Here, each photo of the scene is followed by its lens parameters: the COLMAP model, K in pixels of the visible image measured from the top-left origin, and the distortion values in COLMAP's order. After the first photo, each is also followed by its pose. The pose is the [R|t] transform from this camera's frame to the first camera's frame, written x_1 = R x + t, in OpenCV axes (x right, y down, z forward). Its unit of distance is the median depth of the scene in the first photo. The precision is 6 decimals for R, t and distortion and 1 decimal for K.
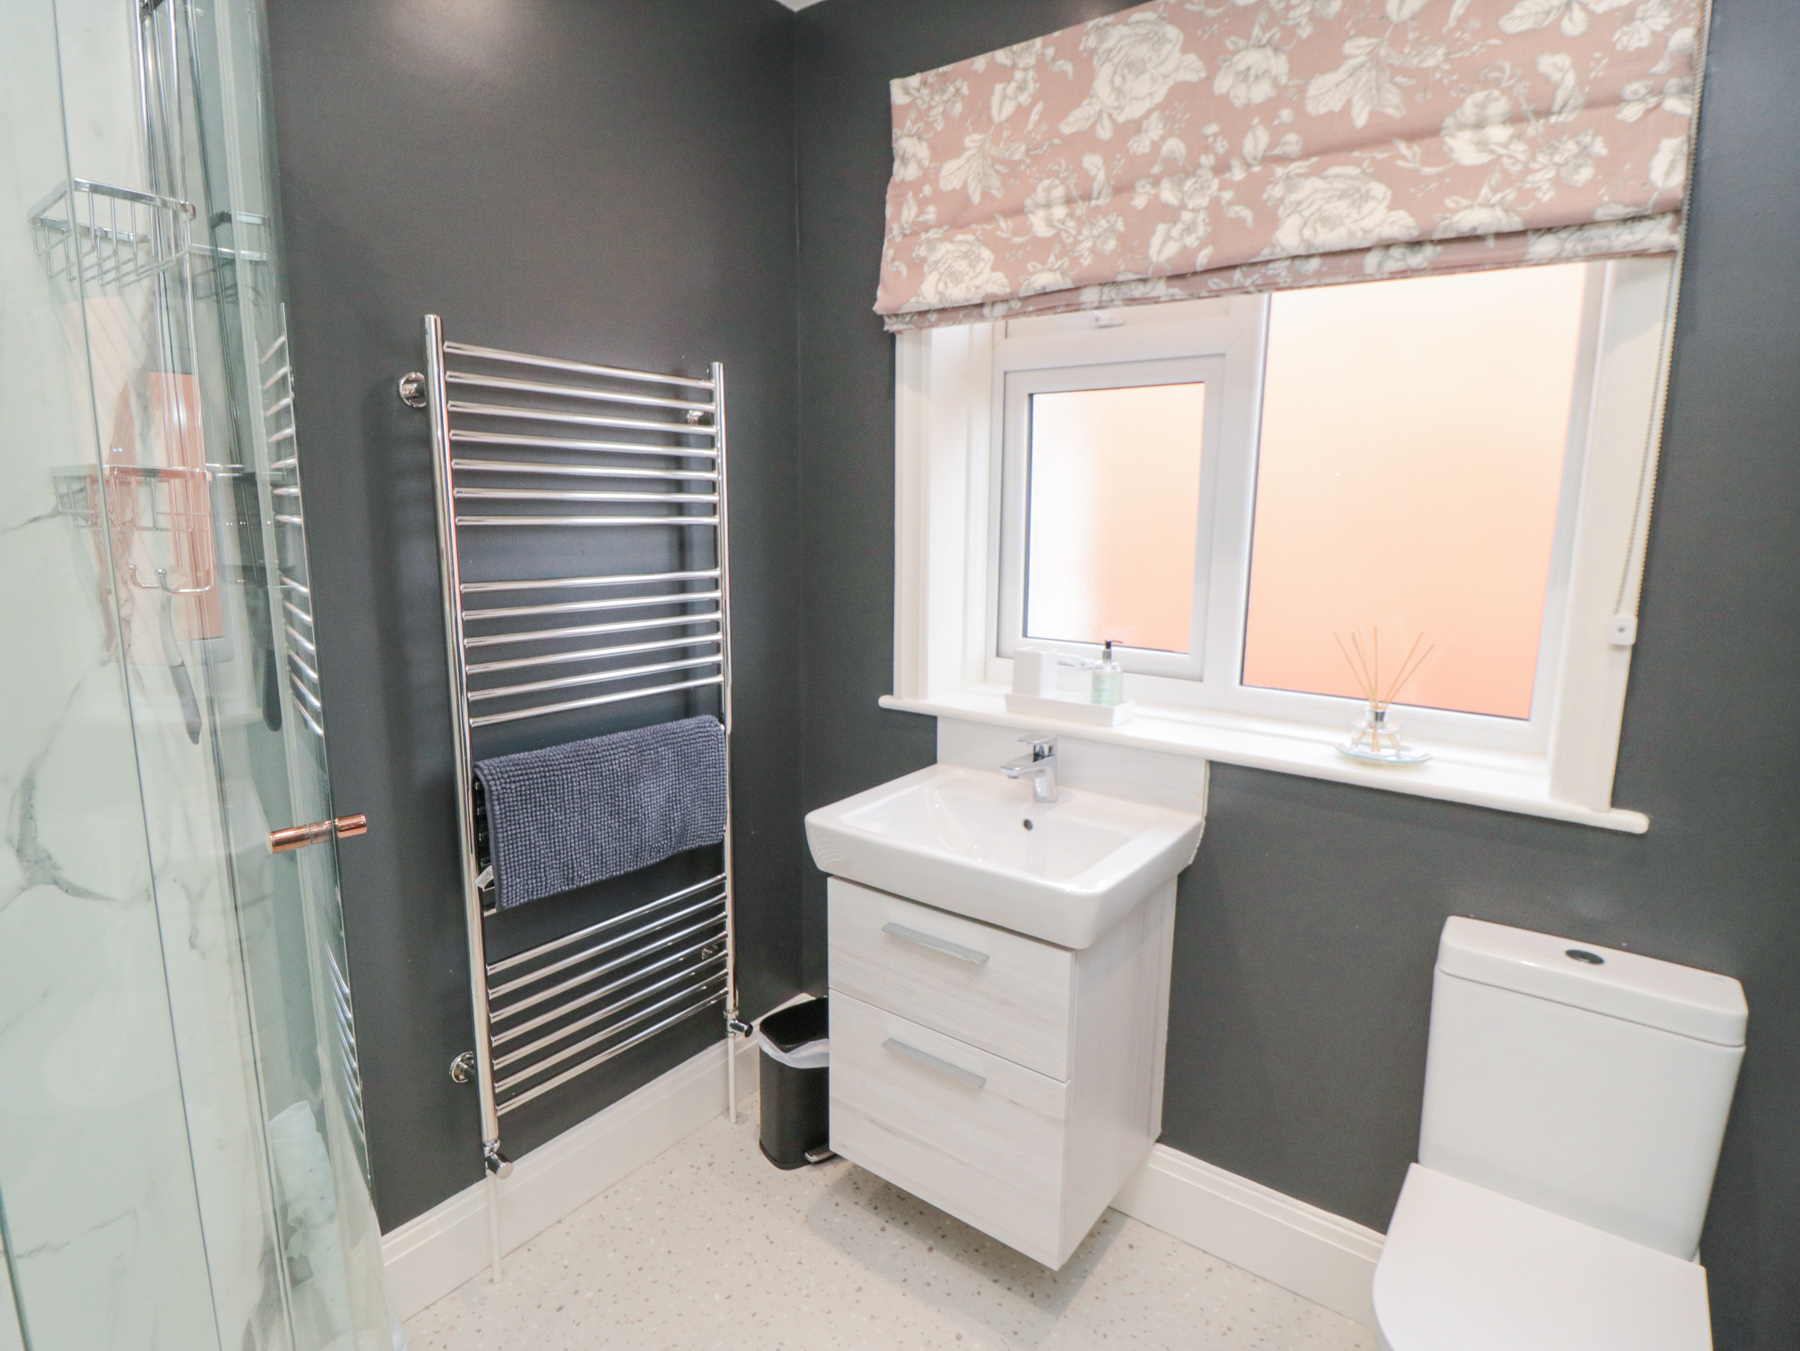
lens RADIAL K [[969.1, 0, 901.9], [0, 969.1, 669.9], [0, 0, 1]] dist [-0.001270, -0.000645]
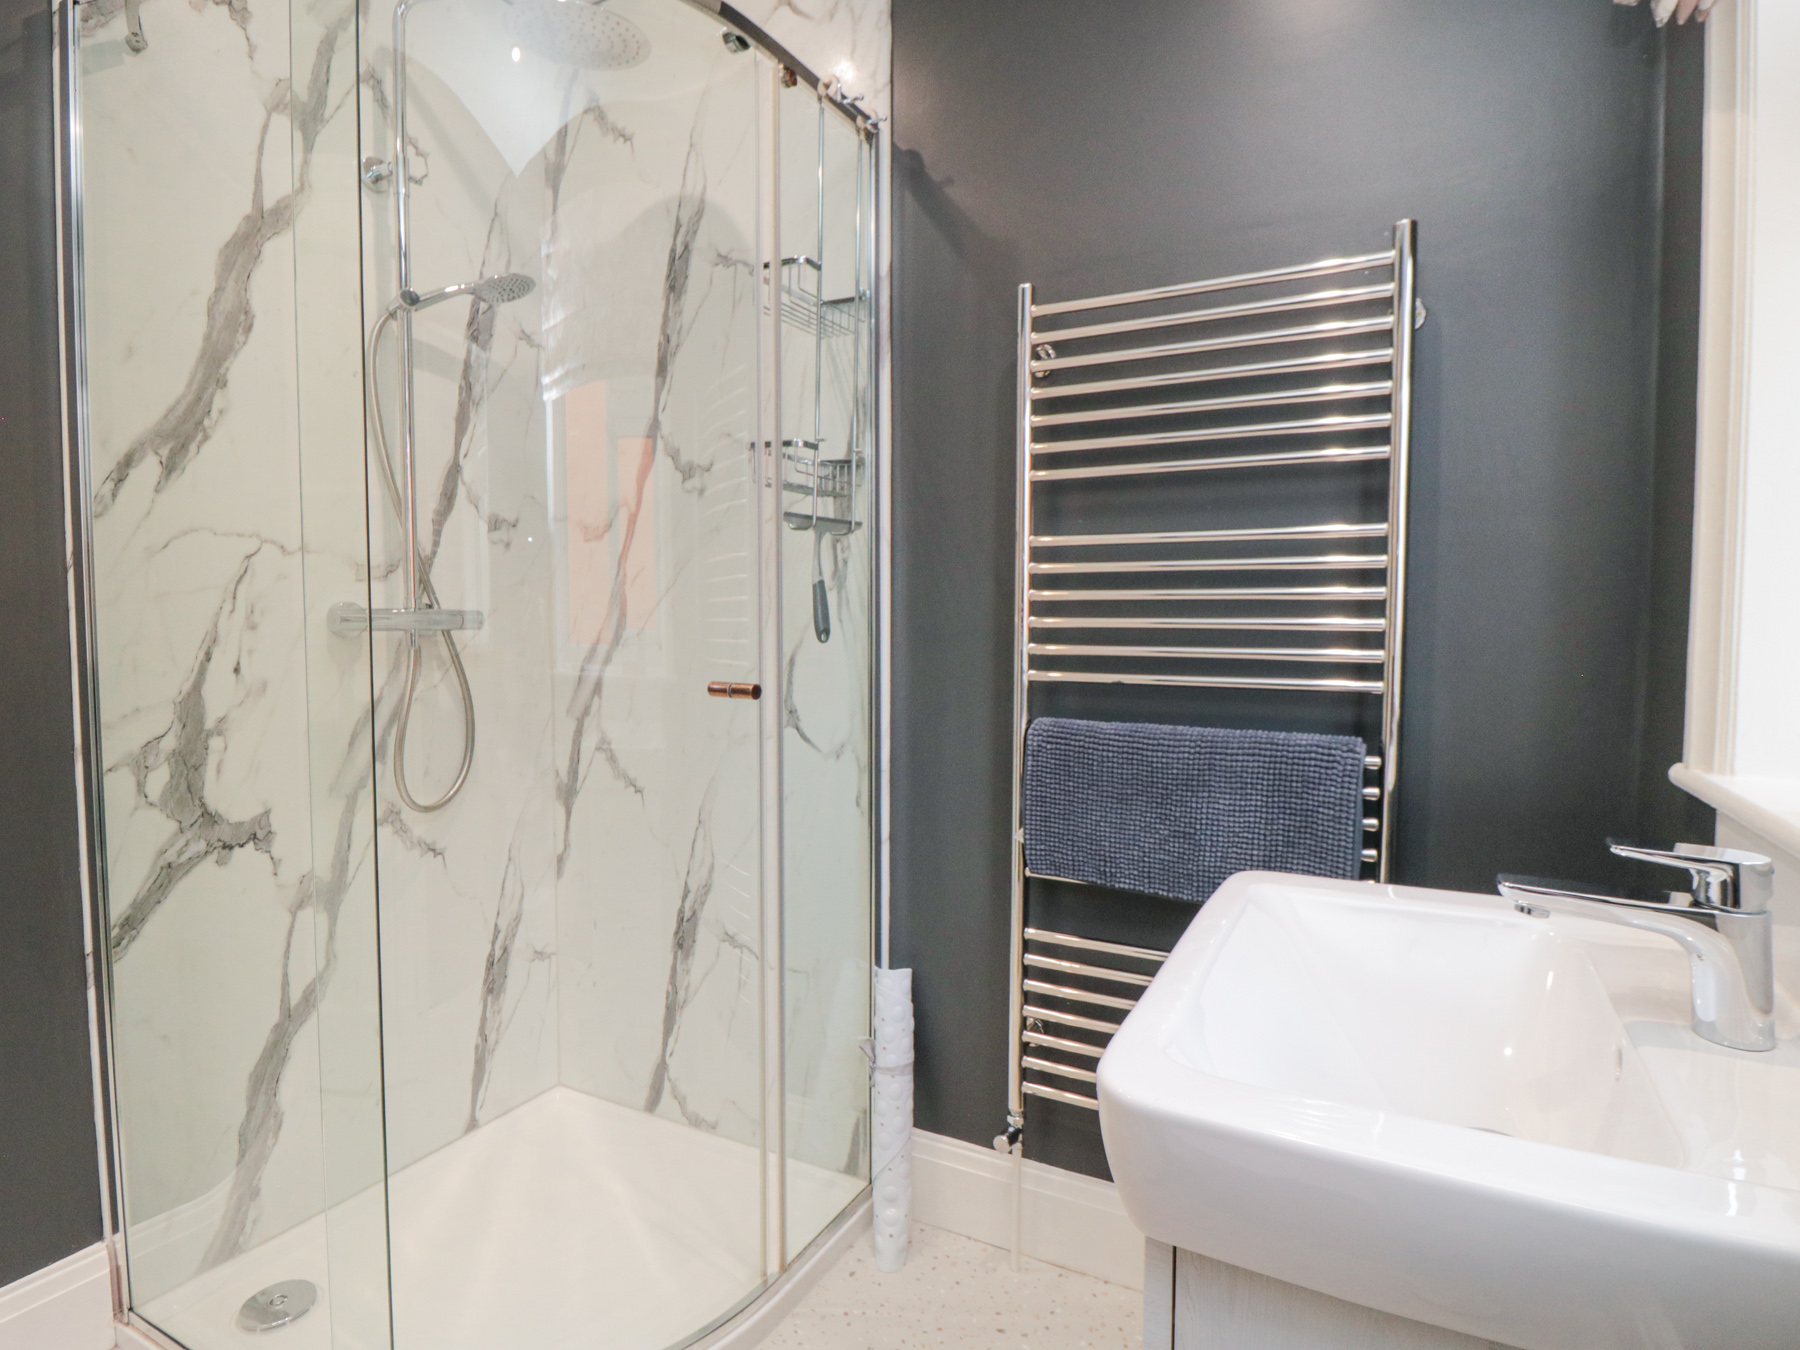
lens RADIAL K [[969.1, 0, 902.5], [0, 969.1, 670.7], [0, 0, 1]] dist [-0.001270, -0.000645]
pose [[0.155066, 0.051586, -0.986556, 0.495339], [-0.173491, 0.984538, 0.024211, 0.045349], [0.972551, 0.167404, 0.161618, 0.661078]]
